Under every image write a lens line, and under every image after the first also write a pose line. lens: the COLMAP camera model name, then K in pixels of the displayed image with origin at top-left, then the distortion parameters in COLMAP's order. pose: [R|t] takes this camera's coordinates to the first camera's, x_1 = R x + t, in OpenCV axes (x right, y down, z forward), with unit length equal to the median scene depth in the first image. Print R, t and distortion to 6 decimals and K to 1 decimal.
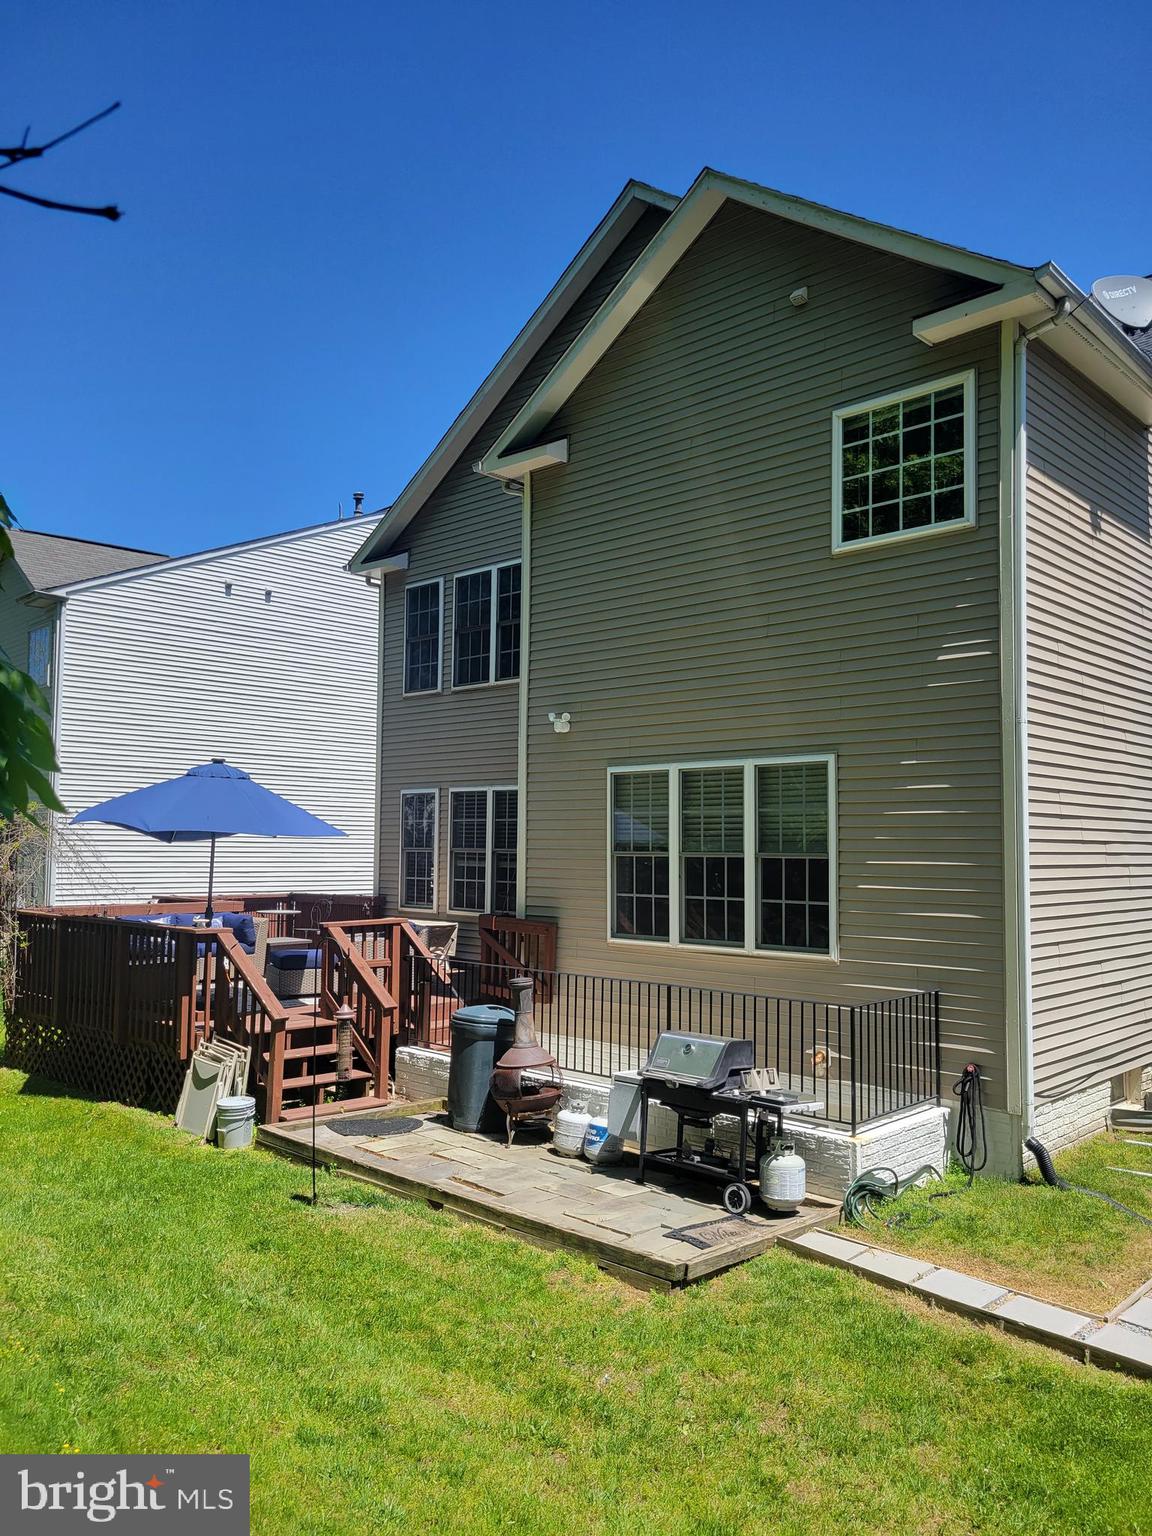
lens RADIAL K [[1143.5, 0, 576.0], [0, 1143.5, 768.0], [0, 0, 1]] dist [0.087101, 0.000899]
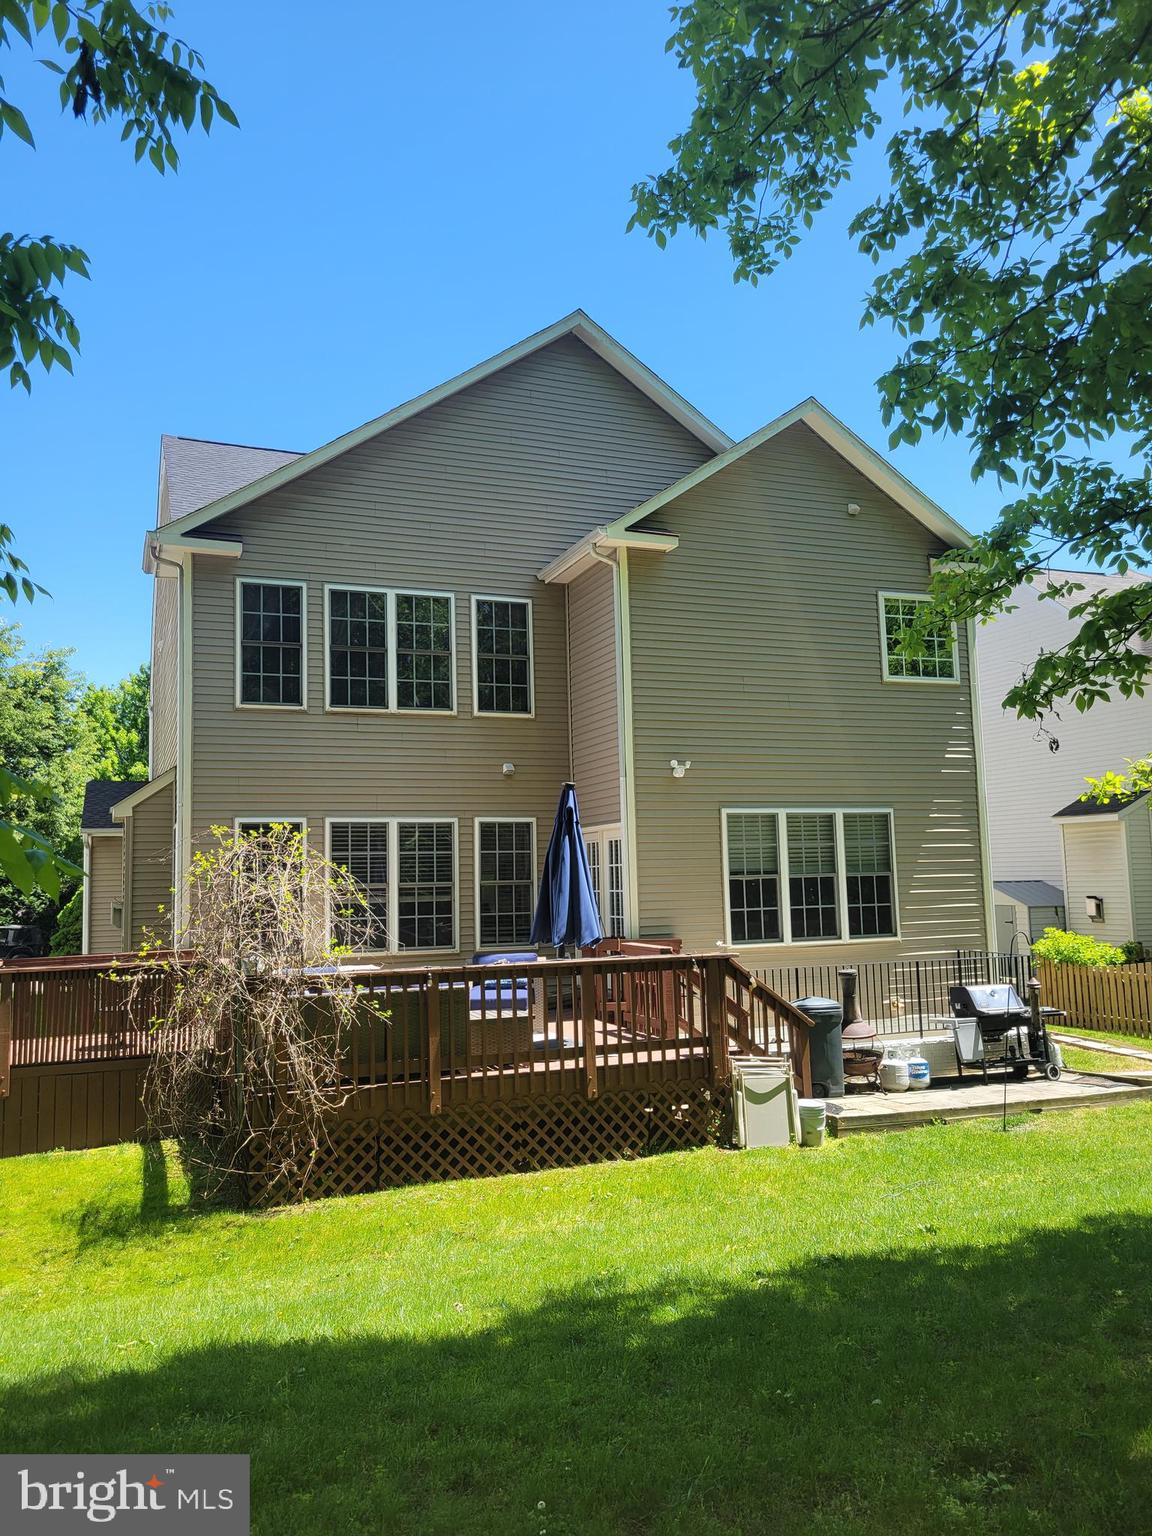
lens RADIAL K [[1143.5, 0, 576.0], [0, 1143.5, 768.0], [0, 0, 1]] dist [0.087101, 0.000899]
pose [[0.433768, 0.075076, 0.897891, -1.287271], [-0.031401, 0.997177, -0.068208, 0.050199], [-0.900477, 0.001392, 0.434901, 0.656304]]
